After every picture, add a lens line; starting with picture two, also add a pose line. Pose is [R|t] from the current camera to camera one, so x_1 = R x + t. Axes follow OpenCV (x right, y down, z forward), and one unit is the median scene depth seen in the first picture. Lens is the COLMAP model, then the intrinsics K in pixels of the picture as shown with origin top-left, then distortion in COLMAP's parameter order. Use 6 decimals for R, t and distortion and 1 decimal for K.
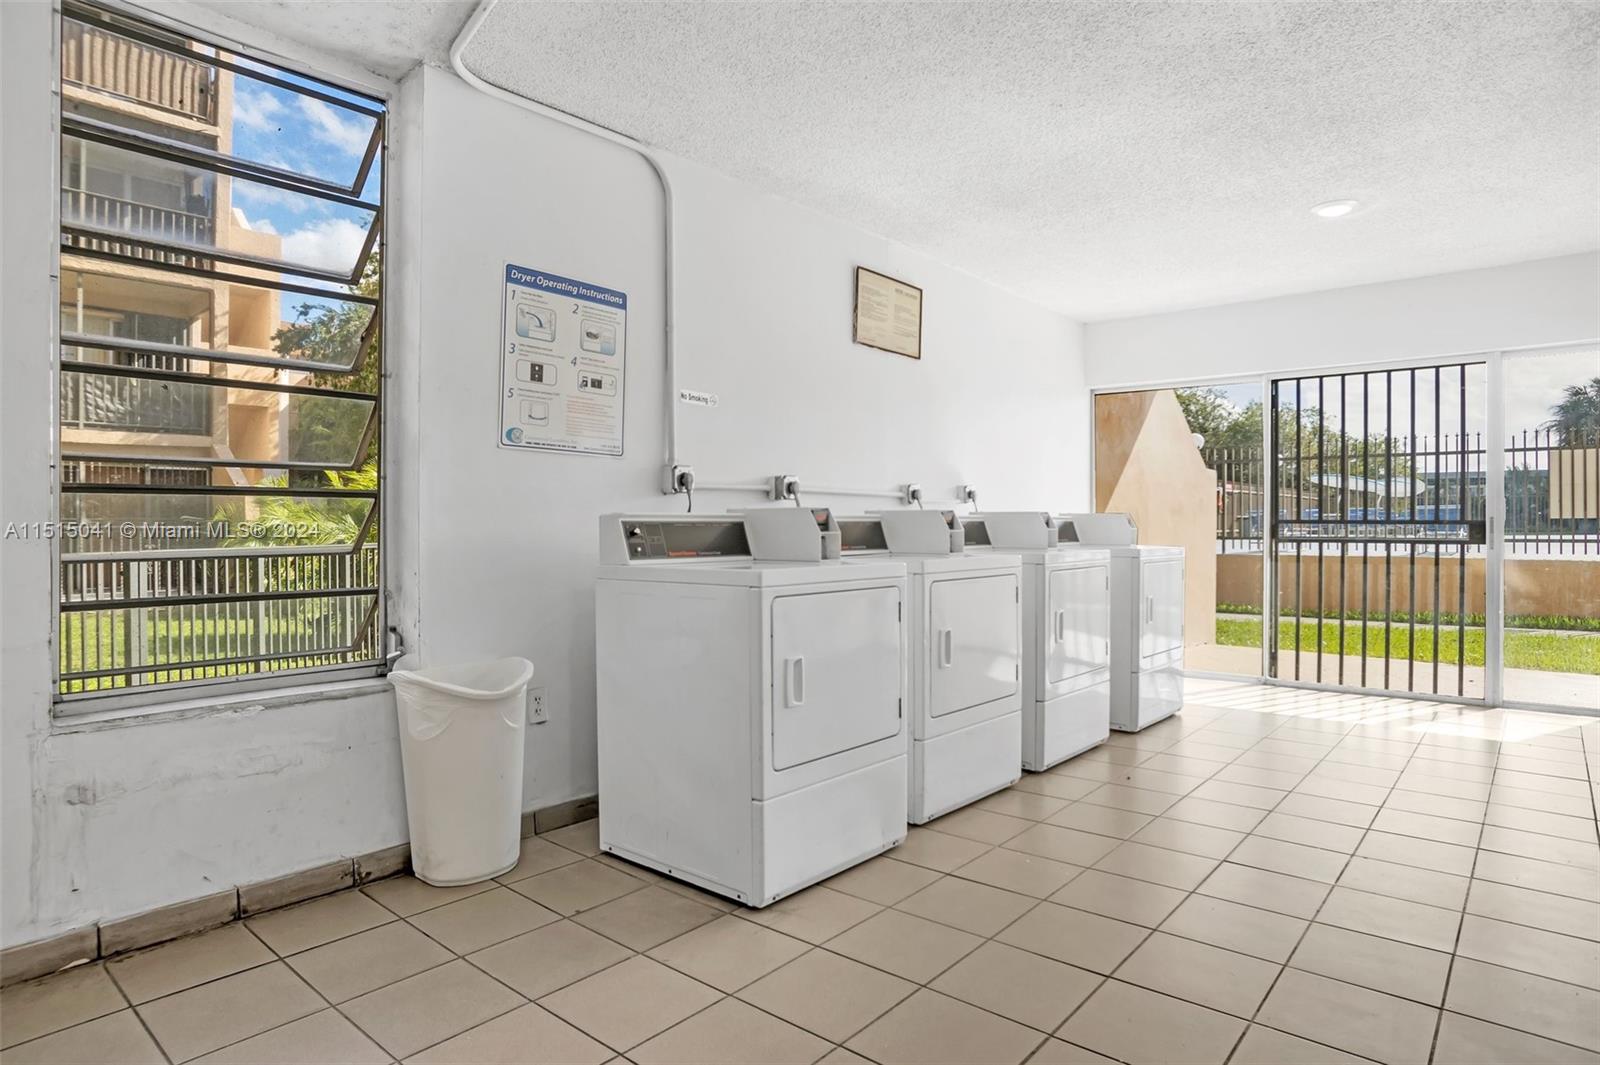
lens RADIAL K [[897.7, 0, 800.0], [0, 897.7, 532.5], [0, 0, 1]] dist [0.000068, 0.000451]
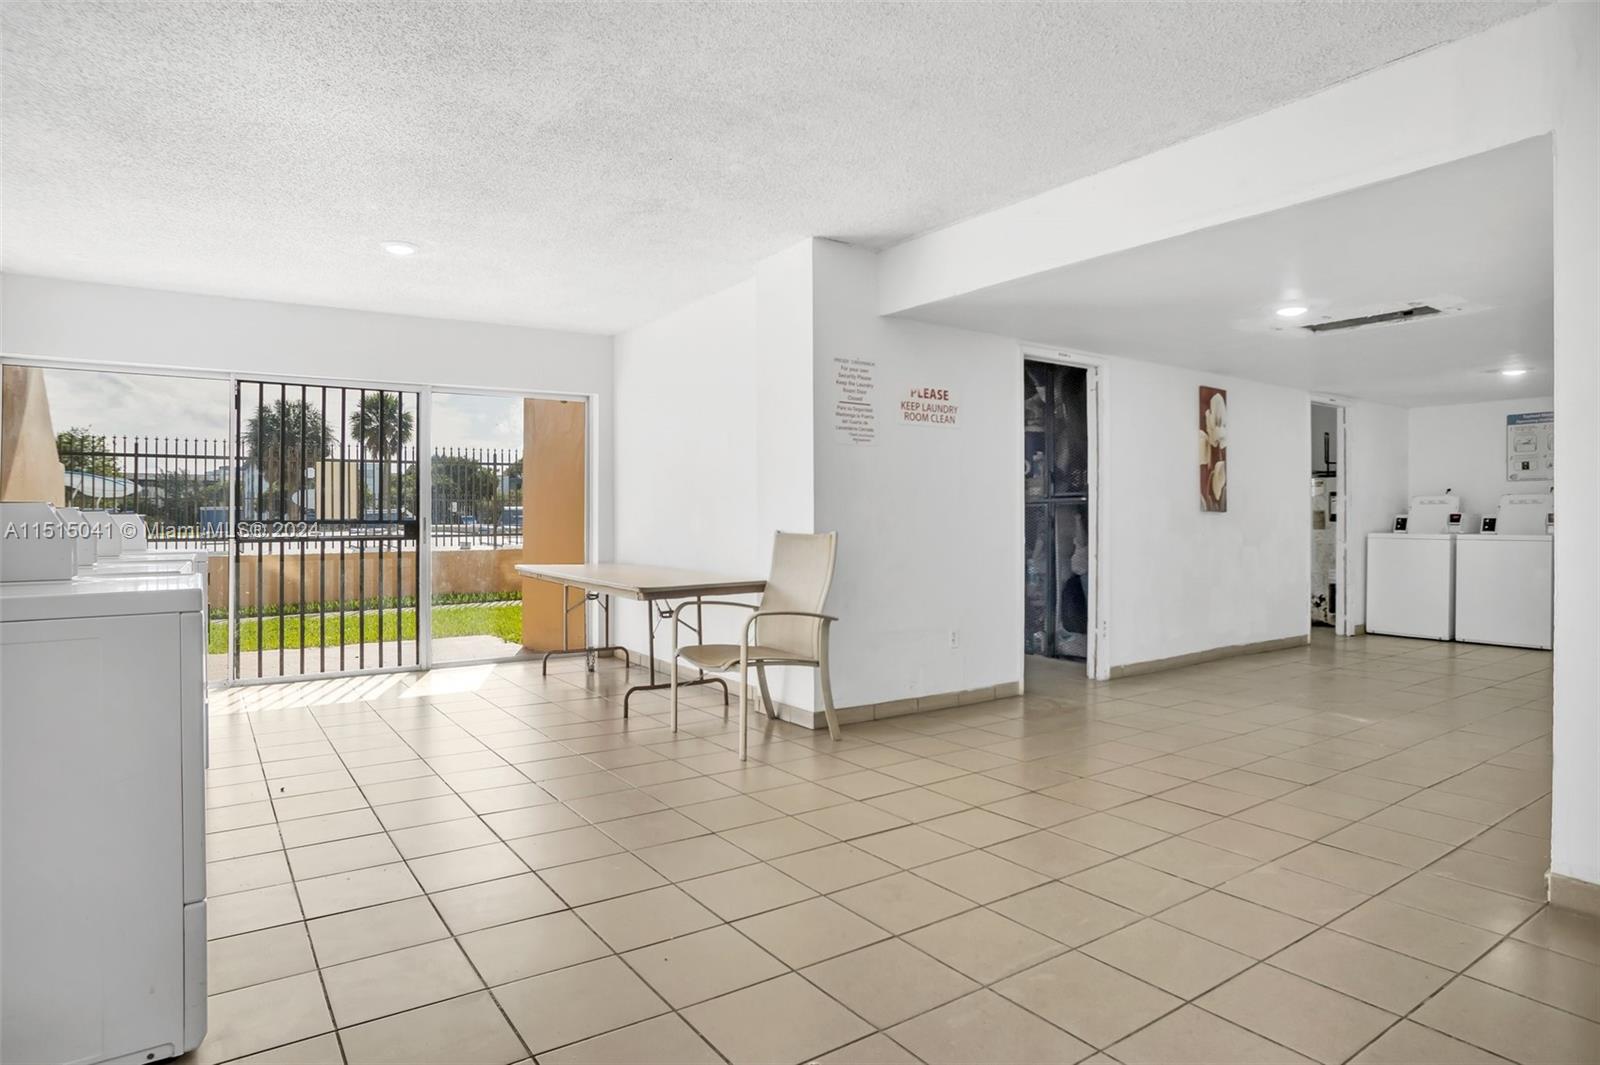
lens RADIAL K [[907.7, 0, 801.2], [0, 907.7, 509.5], [0, 0, 1]] dist [-0.079648, 0.049797]
pose [[0.255916, 0.008230, 0.966664, -0.272339], [0.018614, 0.999736, -0.013440, -0.001847], [-0.966520, 0.021433, 0.255695, 0.162588]]
